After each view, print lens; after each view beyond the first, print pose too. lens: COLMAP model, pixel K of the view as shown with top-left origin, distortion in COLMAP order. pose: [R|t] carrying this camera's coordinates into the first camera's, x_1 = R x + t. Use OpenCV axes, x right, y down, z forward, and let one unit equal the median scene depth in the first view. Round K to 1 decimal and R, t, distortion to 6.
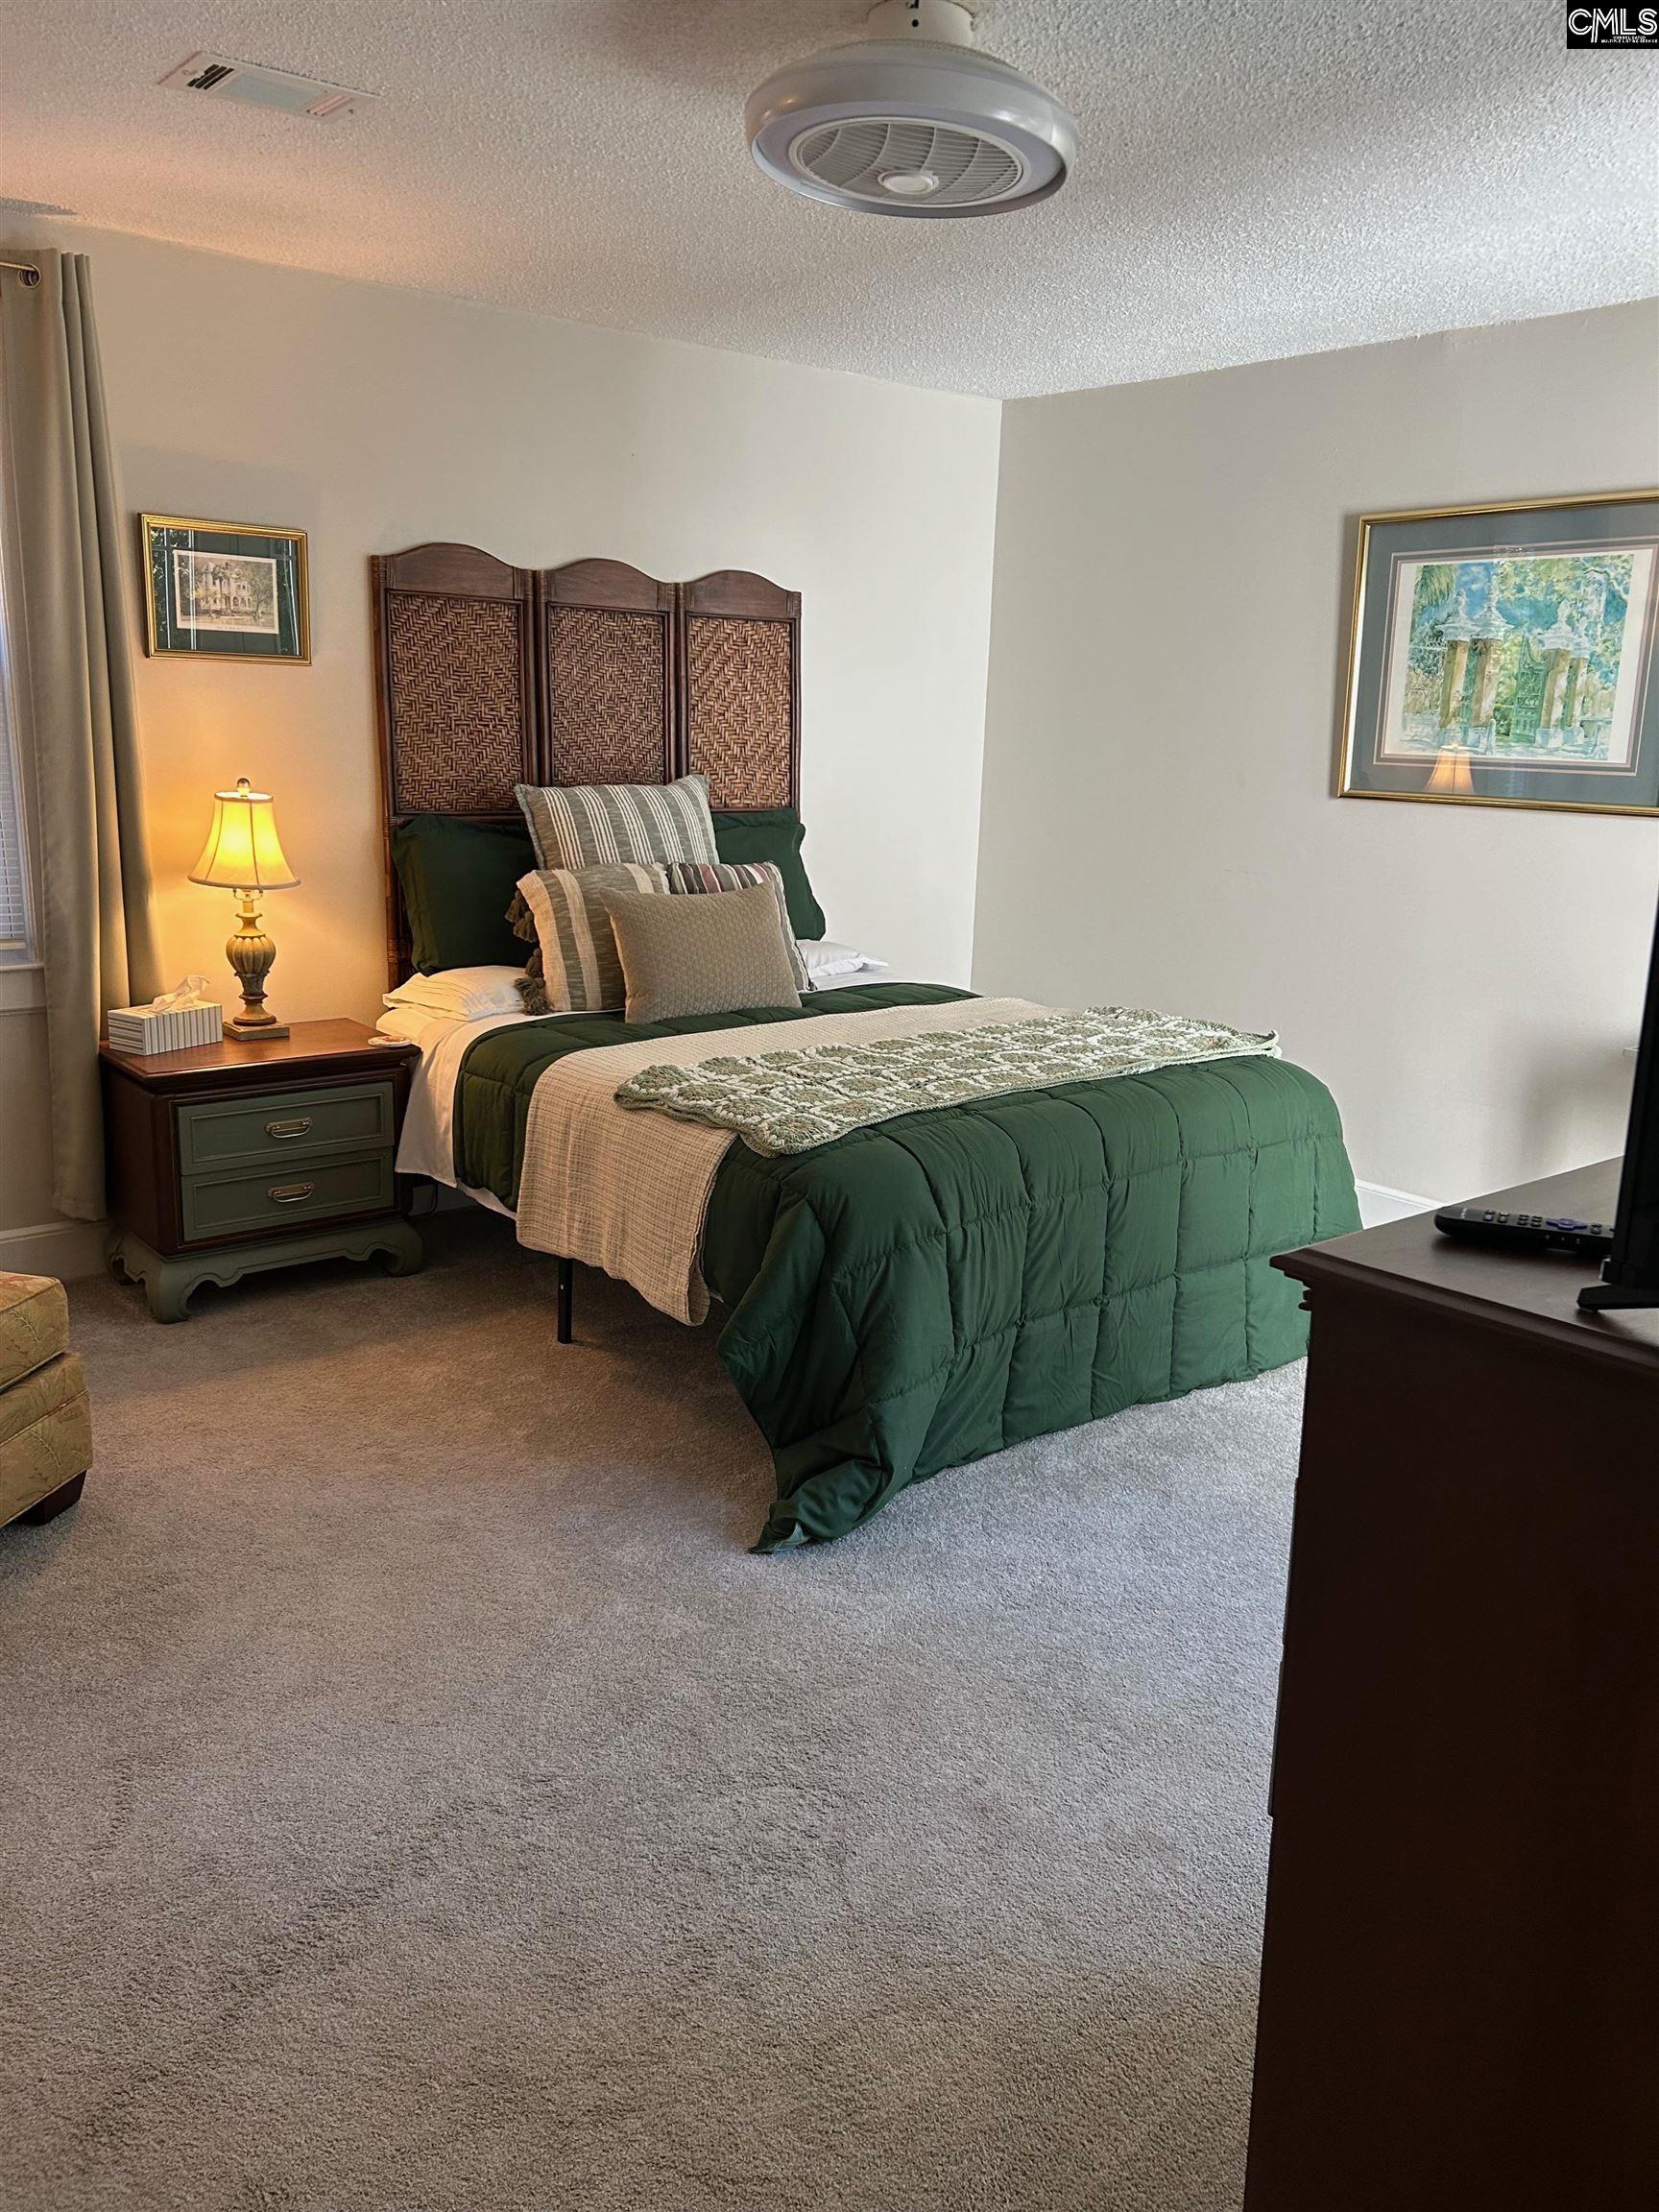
lens RADIAL K [[1722.6, 0, 829.5], [0, 1722.6, 1106.0], [0, 0, 1]] dist [0.001560, 0.000577]
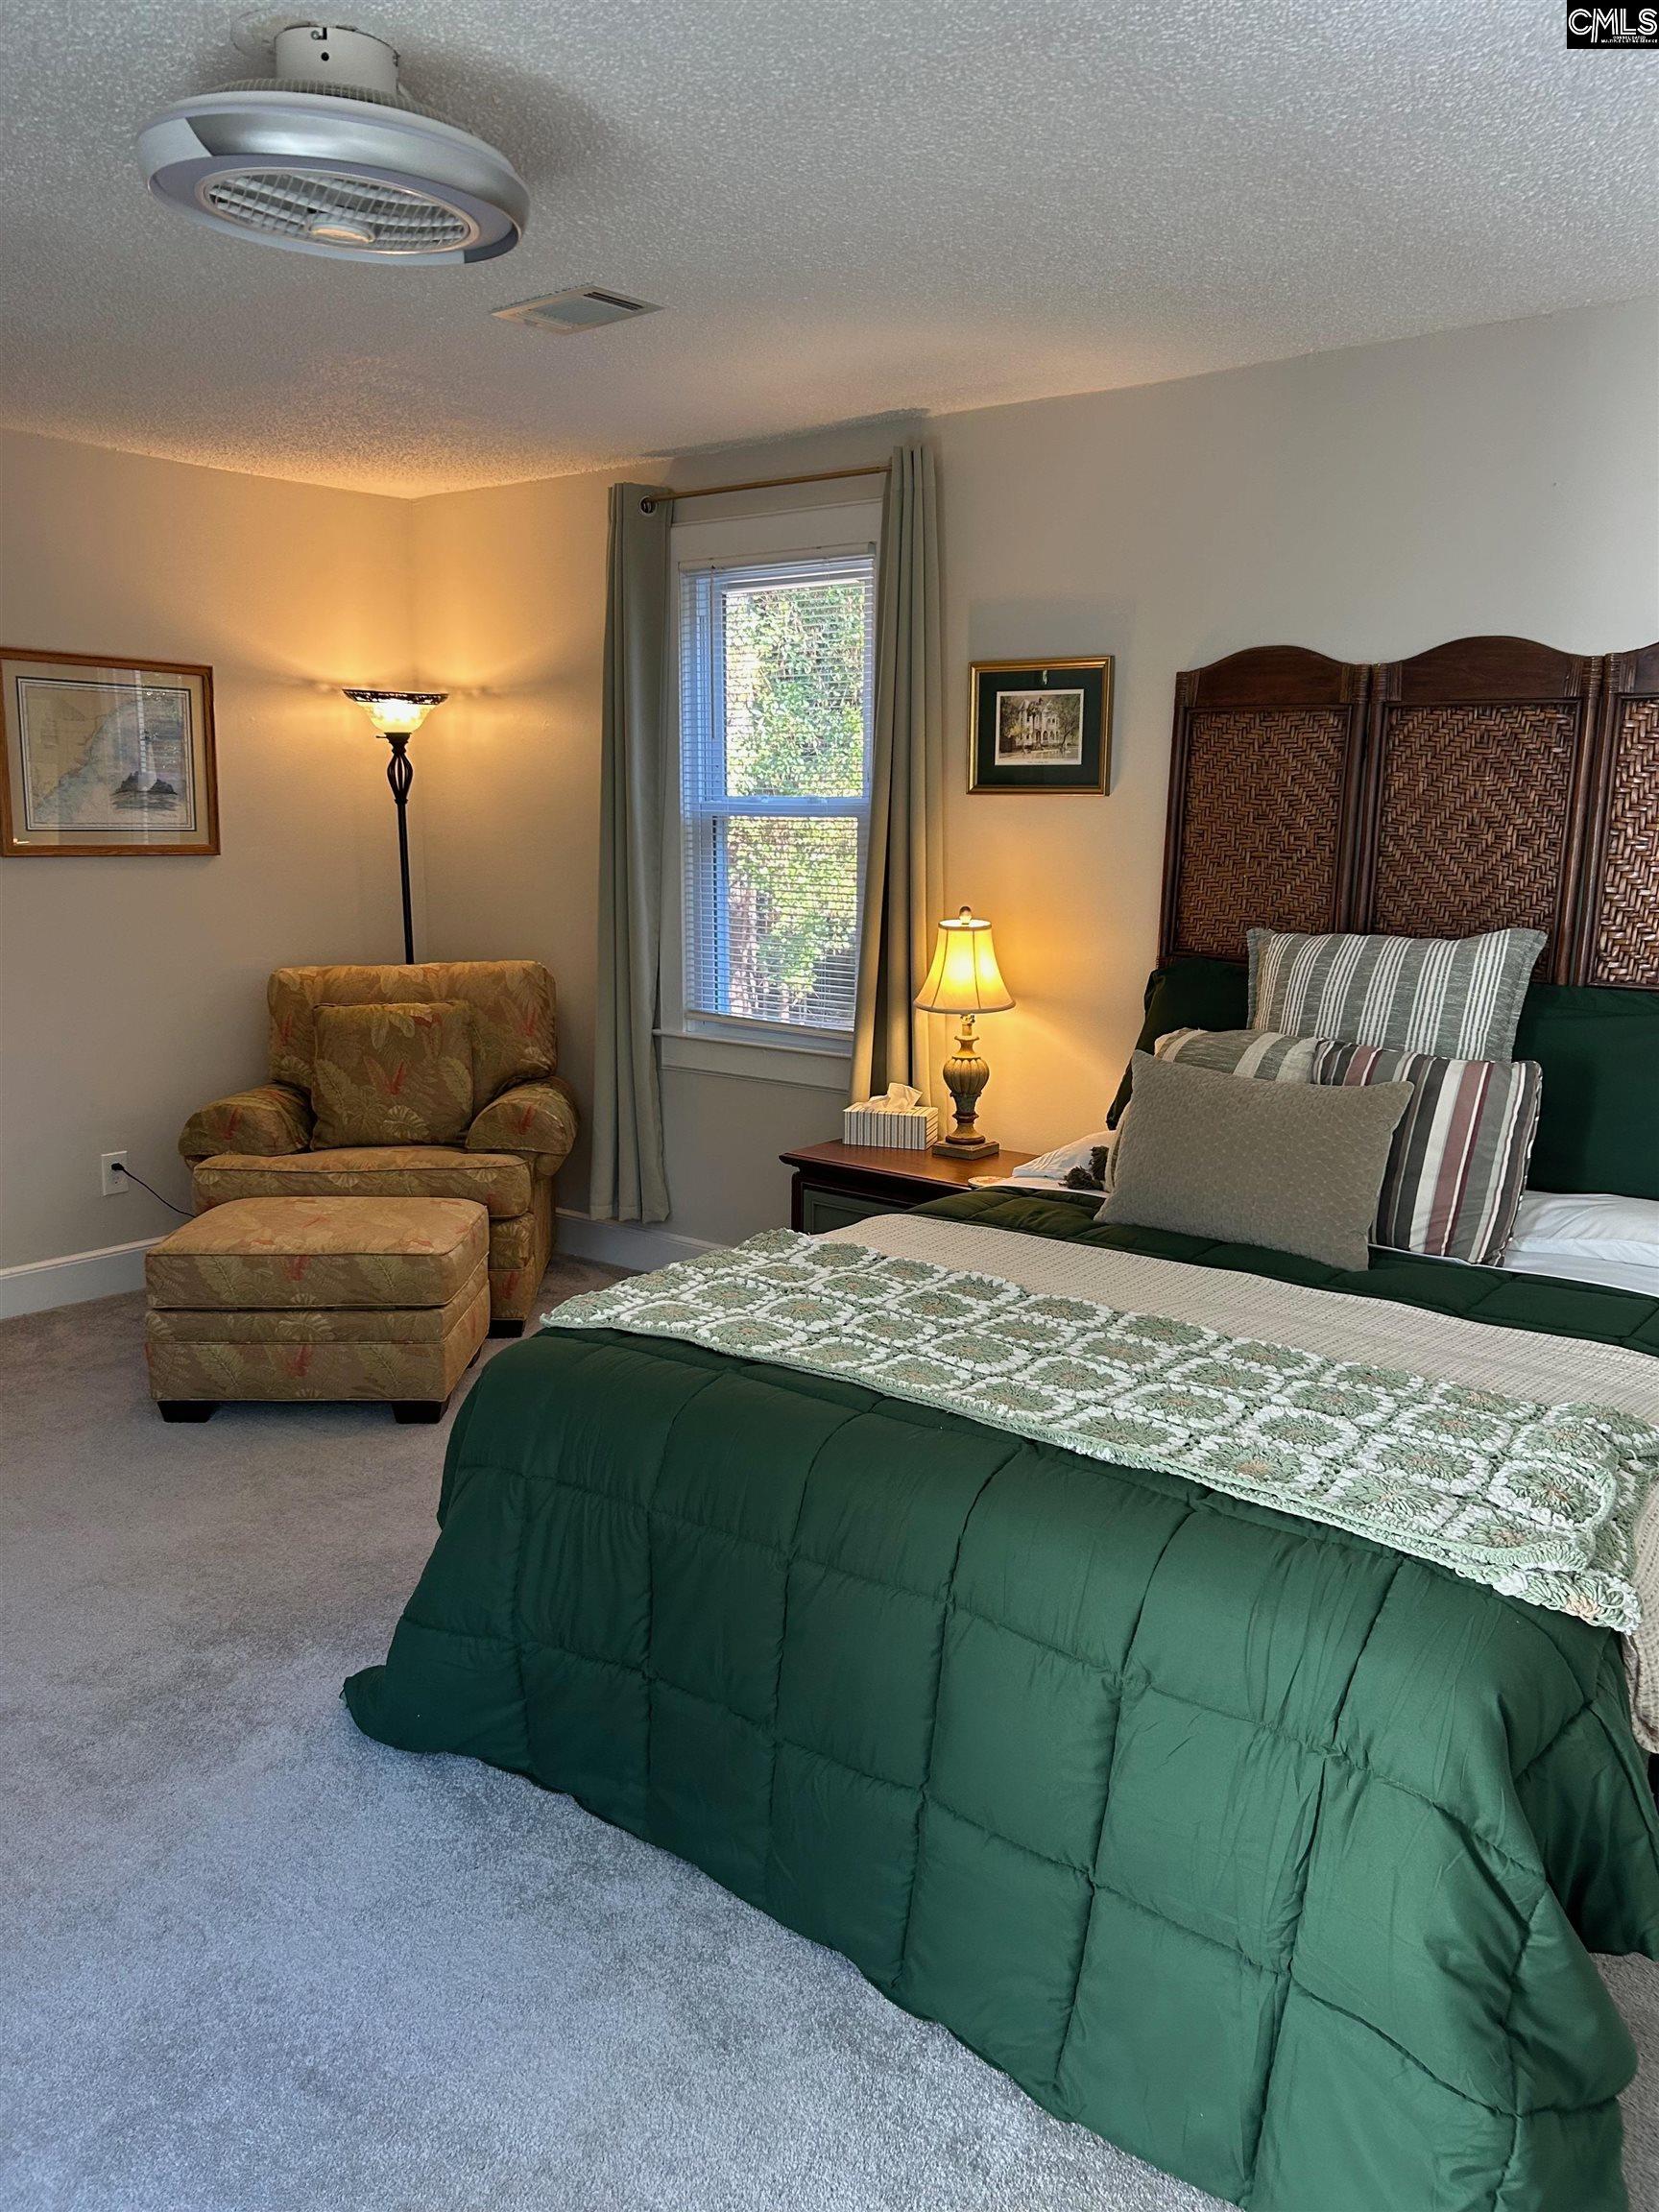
lens RADIAL K [[1639.7, 0, 829.5], [0, 1639.7, 1106.0], [0, 0, 1]] dist [0.075692, -0.133937]
pose [[0.244957, 0.148277, -0.958128, 0.583279], [-0.216530, 0.971642, 0.095010, -0.145111], [0.945045, 0.184190, 0.270117, 0.656387]]
